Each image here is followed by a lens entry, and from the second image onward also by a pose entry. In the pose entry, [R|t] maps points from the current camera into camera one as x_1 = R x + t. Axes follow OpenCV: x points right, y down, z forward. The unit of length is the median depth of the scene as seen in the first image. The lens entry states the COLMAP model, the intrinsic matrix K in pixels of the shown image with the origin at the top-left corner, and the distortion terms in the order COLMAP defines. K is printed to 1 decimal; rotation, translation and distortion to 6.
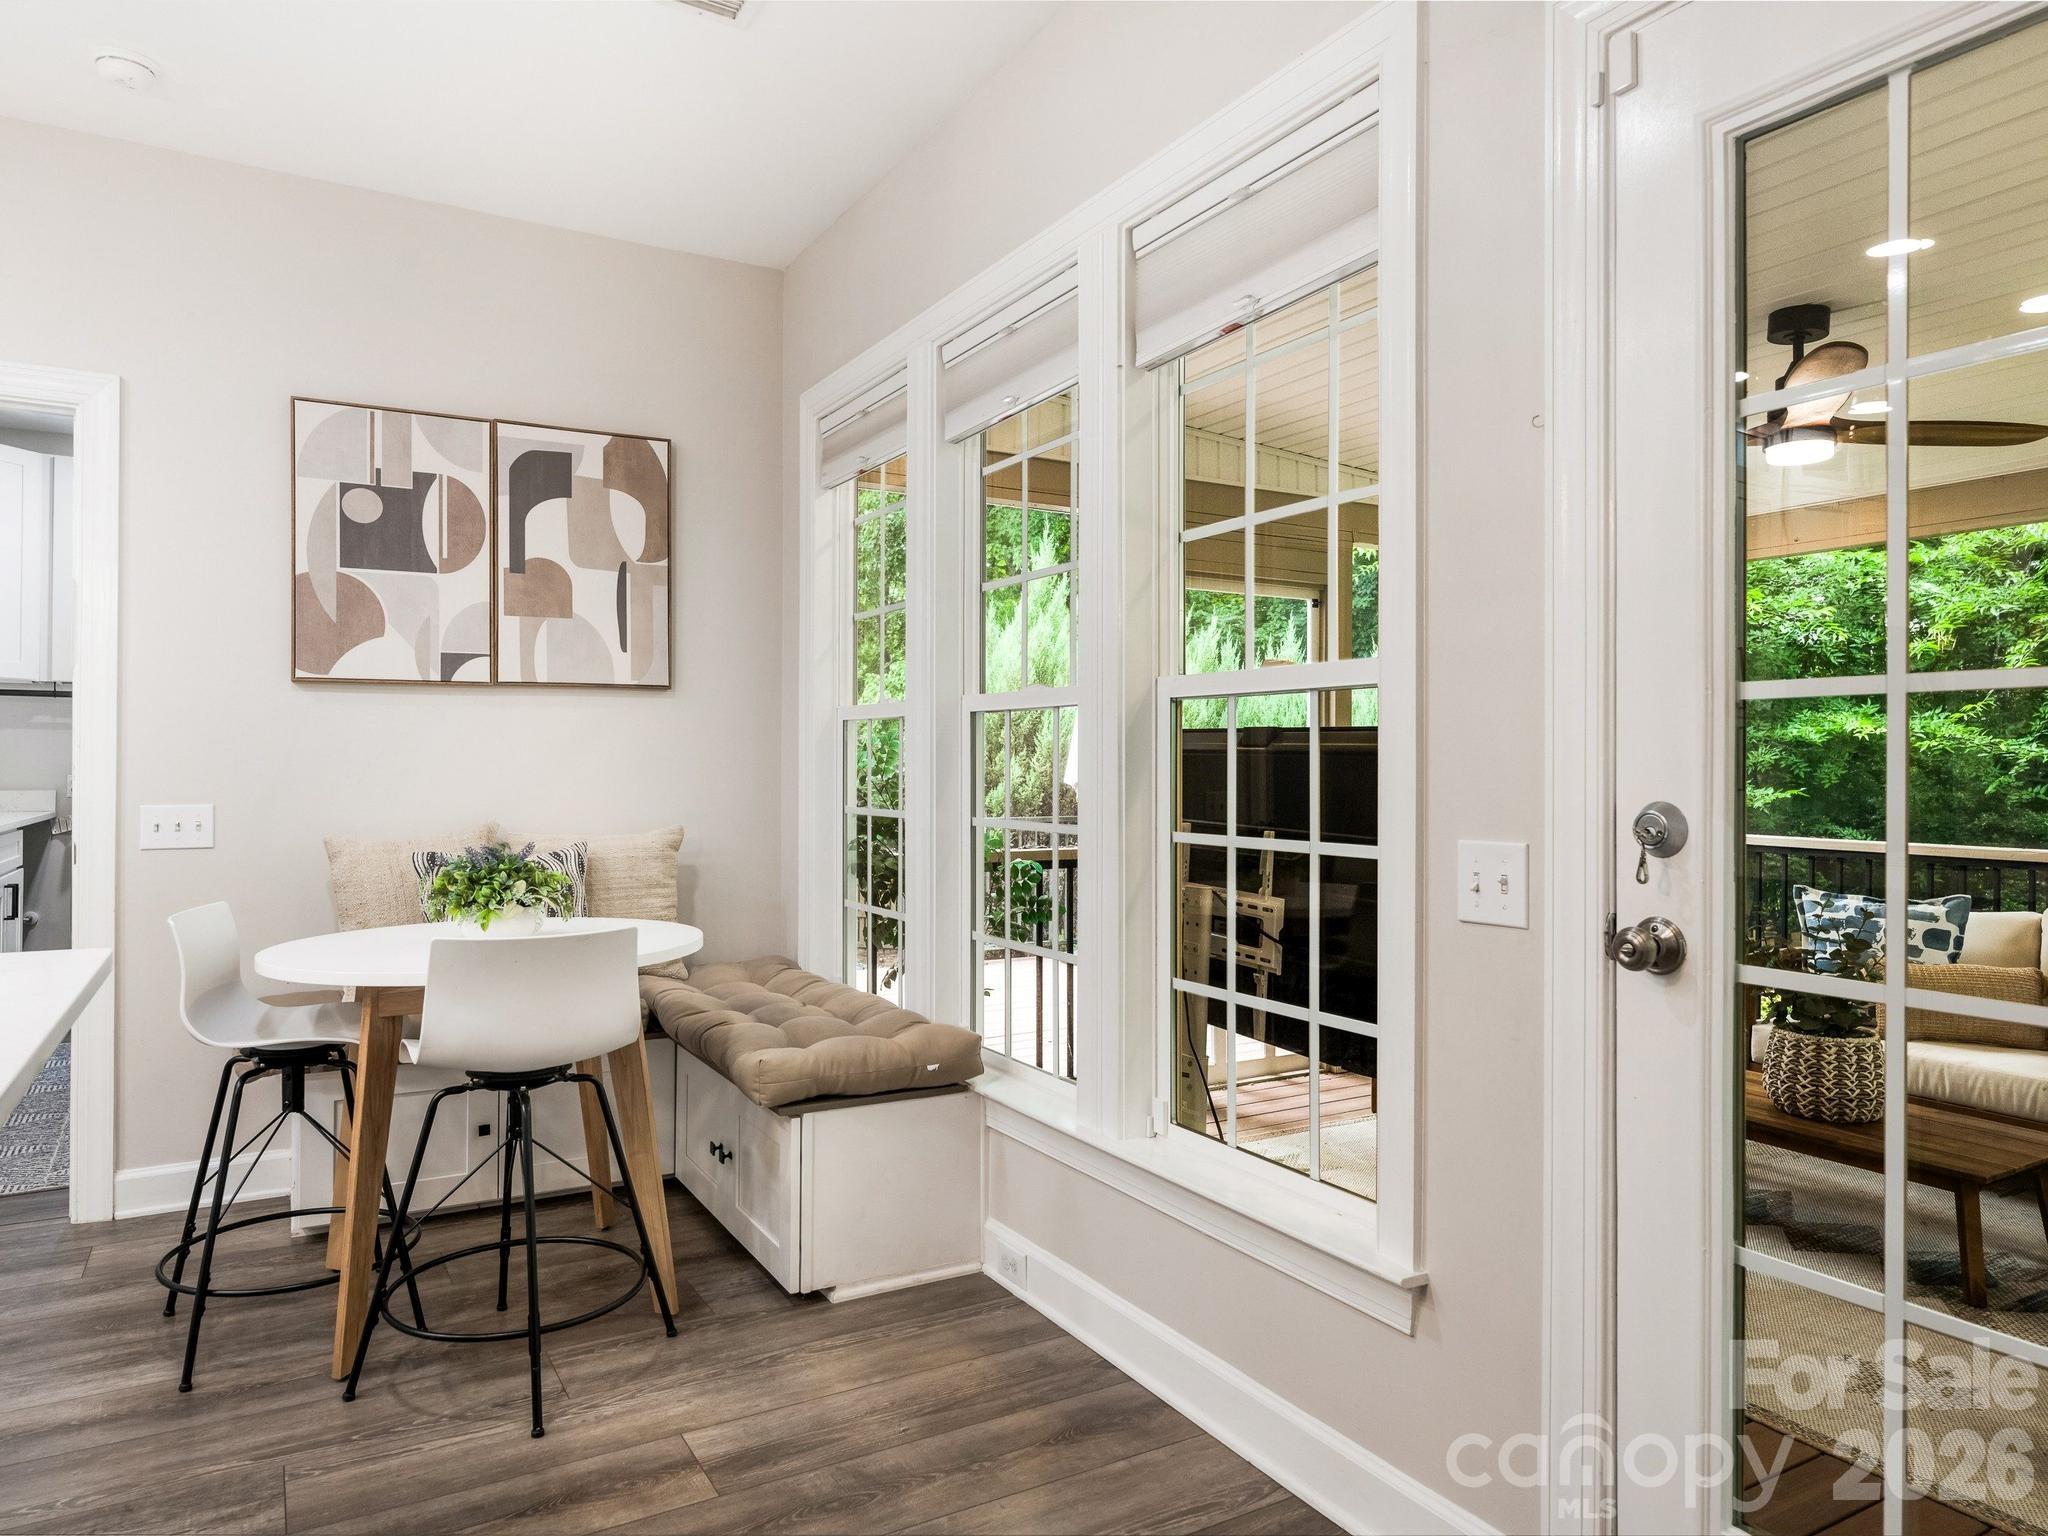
lens RADIAL K [[1327.6, 0, 1012.9], [0, 1327.6, 754.8], [0, 0, 1]] dist [0.001785, 0.000530]
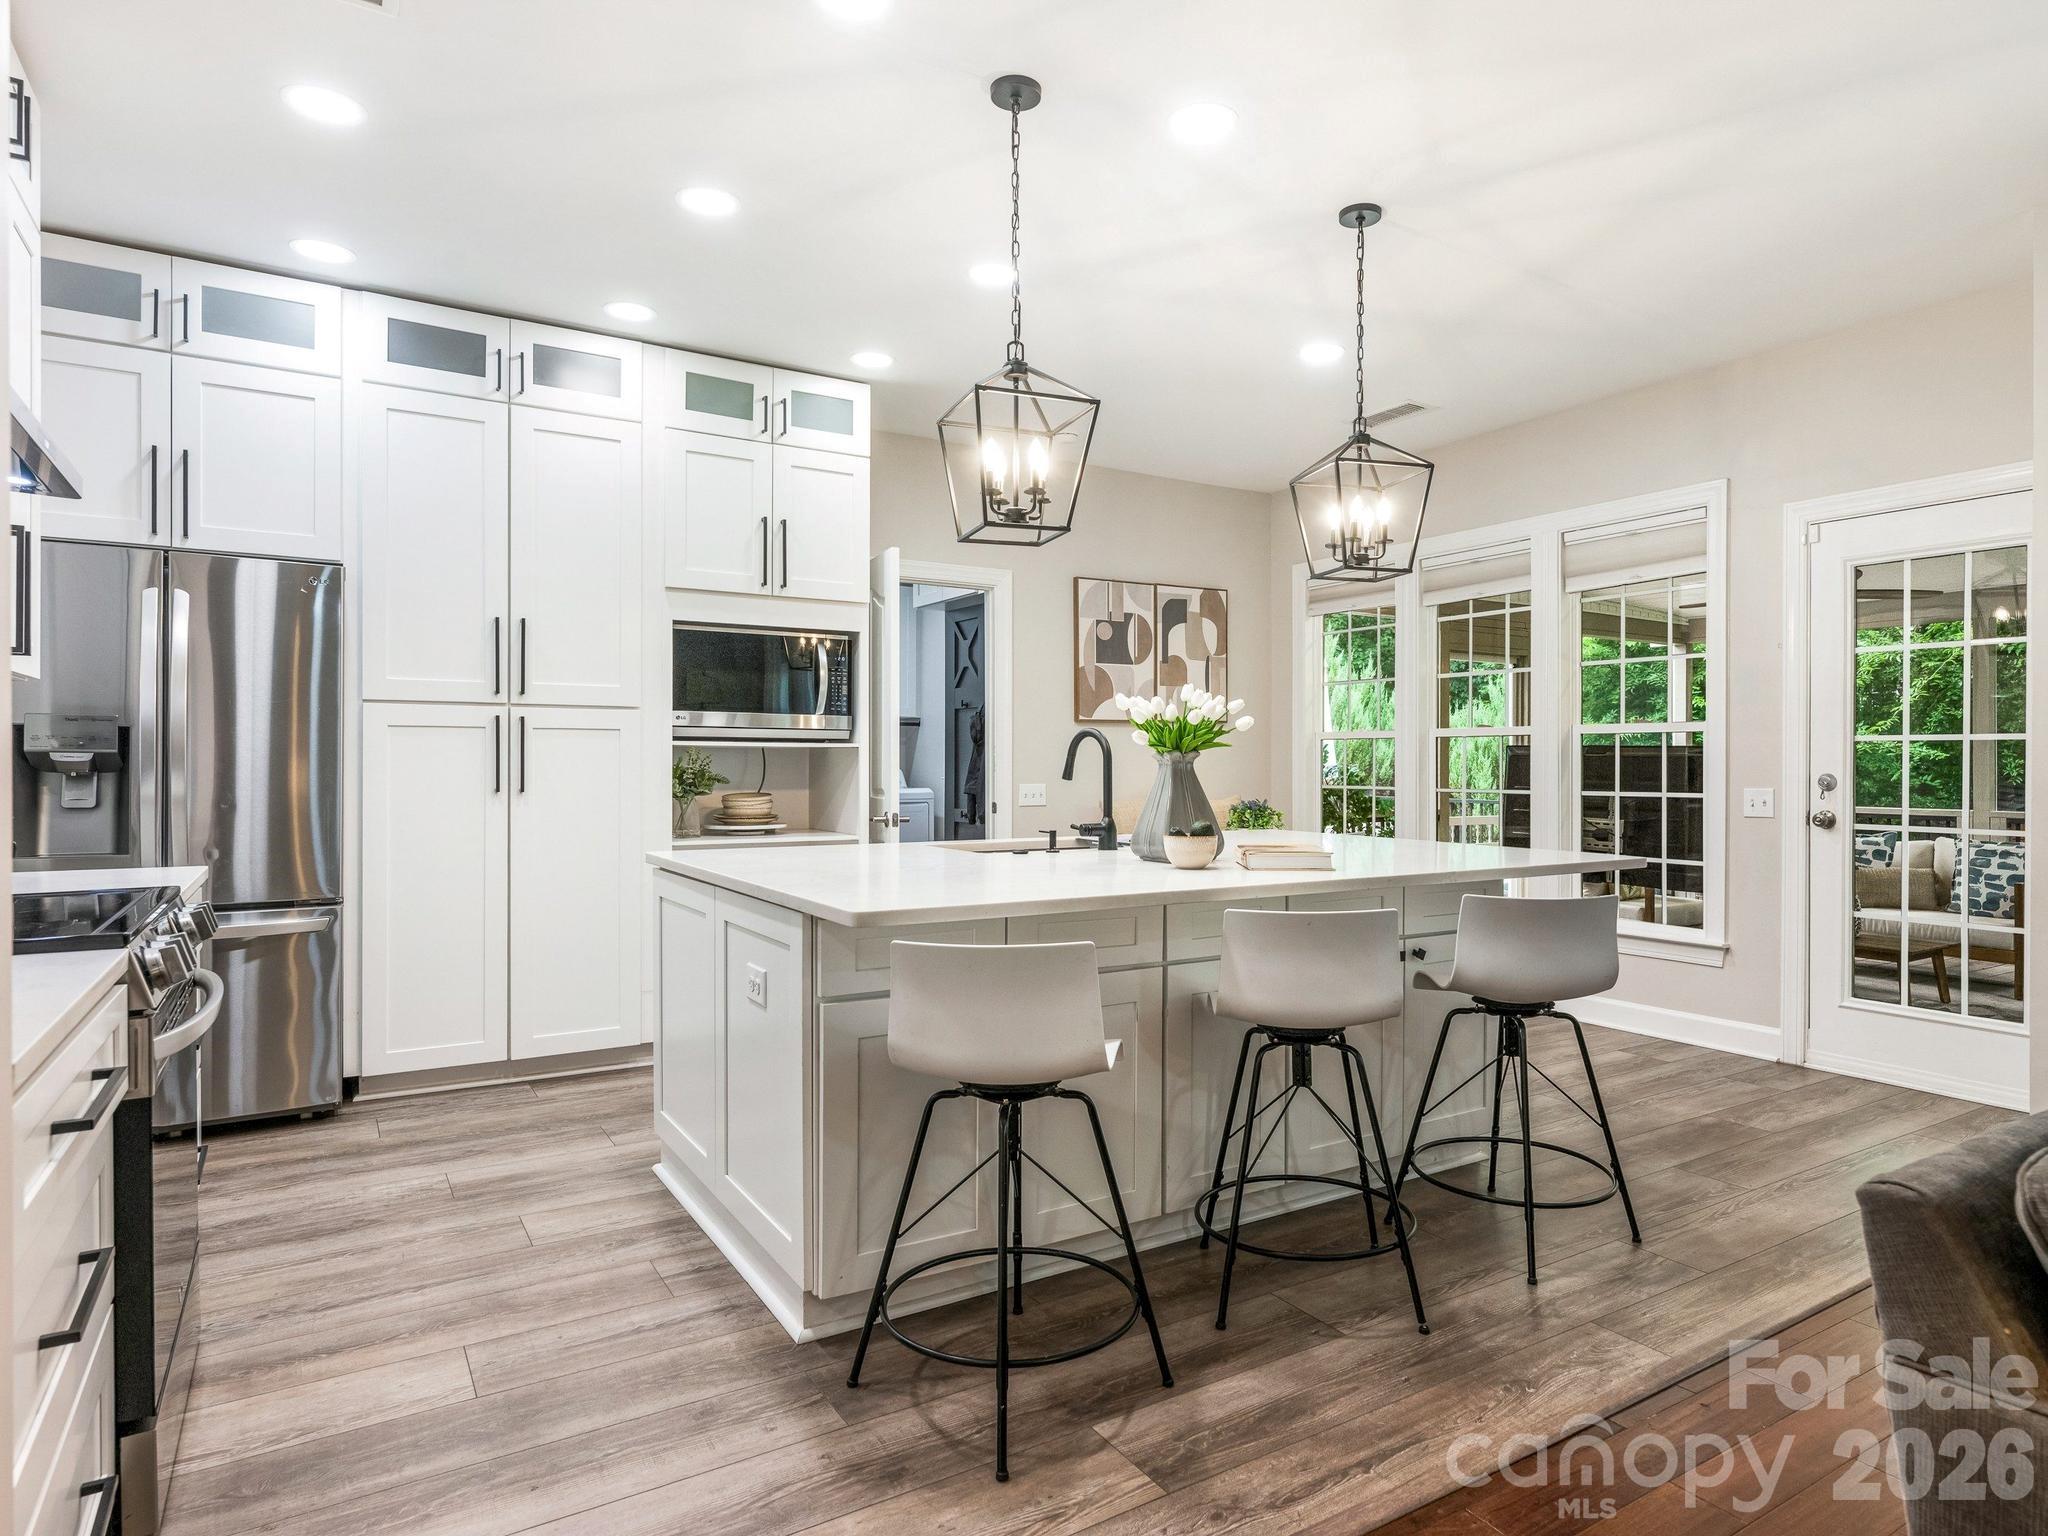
lens RADIAL K [[1193.3, 0, 1069.2], [0, 1193.3, 771.4], [0, 0, 1]] dist [-0.005397, 0.004676]
pose [[0.999243, -0.003229, 0.038766, -0.605178], [0.002683, 0.999897, 0.014106, -0.005927], [-0.038808, -0.013991, 0.999149, -0.747064]]
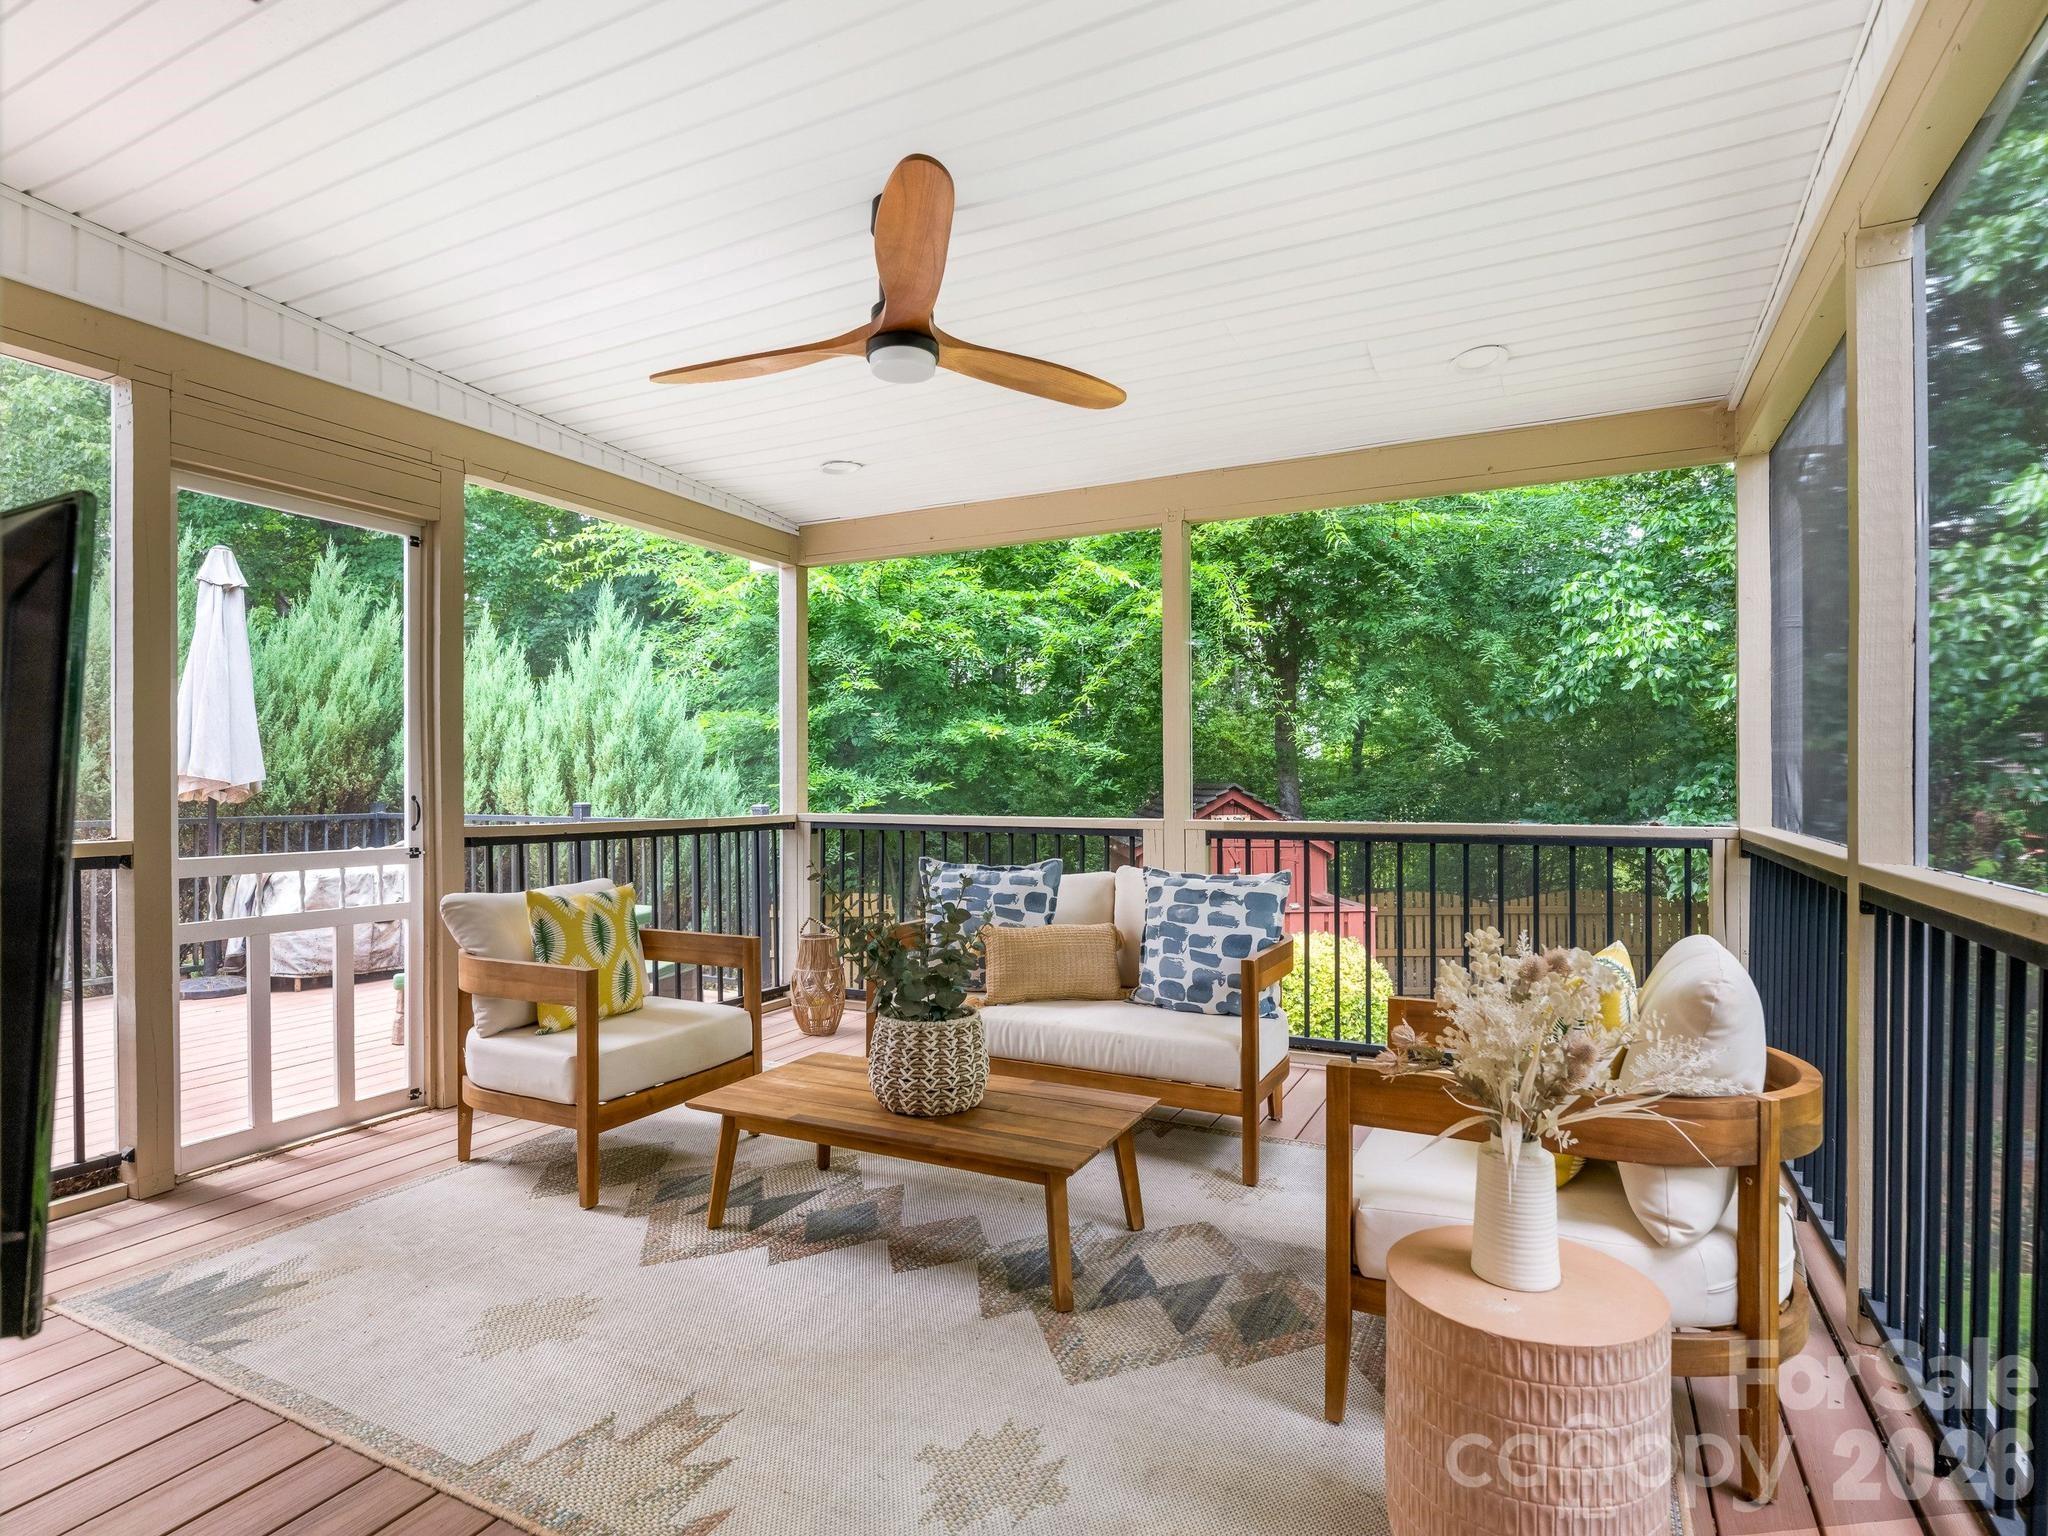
lens RADIAL K [[1111.2, 0, 1016.5], [0, 1111.2, 780.9], [0, 0, 1]] dist [0.003785, -0.001760]
pose [[0.837257, -0.006076, 0.546776, 0.247988], [0.002284, 0.999968, 0.007614, 0.044307], [-0.546805, -0.005126, 0.837245, 0.334733]]
